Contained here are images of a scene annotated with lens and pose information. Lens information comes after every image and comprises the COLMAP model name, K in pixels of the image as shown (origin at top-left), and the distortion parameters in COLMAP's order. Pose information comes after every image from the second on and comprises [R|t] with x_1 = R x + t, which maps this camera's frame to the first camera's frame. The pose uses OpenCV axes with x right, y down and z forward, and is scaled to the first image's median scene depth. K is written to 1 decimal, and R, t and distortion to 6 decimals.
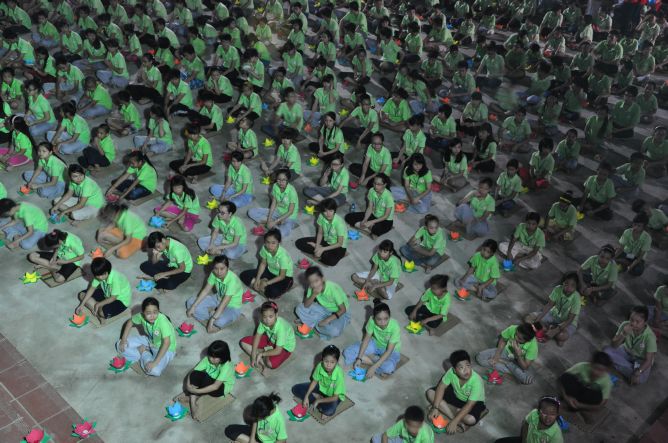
lens RADIAL K [[807.5, 0, 333.6], [0, 807.5, 221.0], [0, 0, 1]] dist [0.083651, 0.000000]
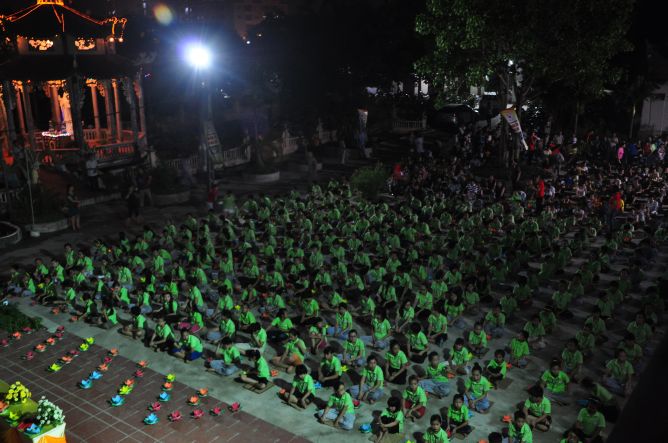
lens RADIAL K [[664.5, 0, 336.4], [0, 664.5, 222.4], [0, 0, 1]] dist [0.013923, 0.000000]
pose [[0.988513, -0.102417, 0.111139, -0.284688], [0.127932, 0.958562, -0.254542, 0.101692], [-0.080464, 0.265837, 0.960654, -0.324690]]
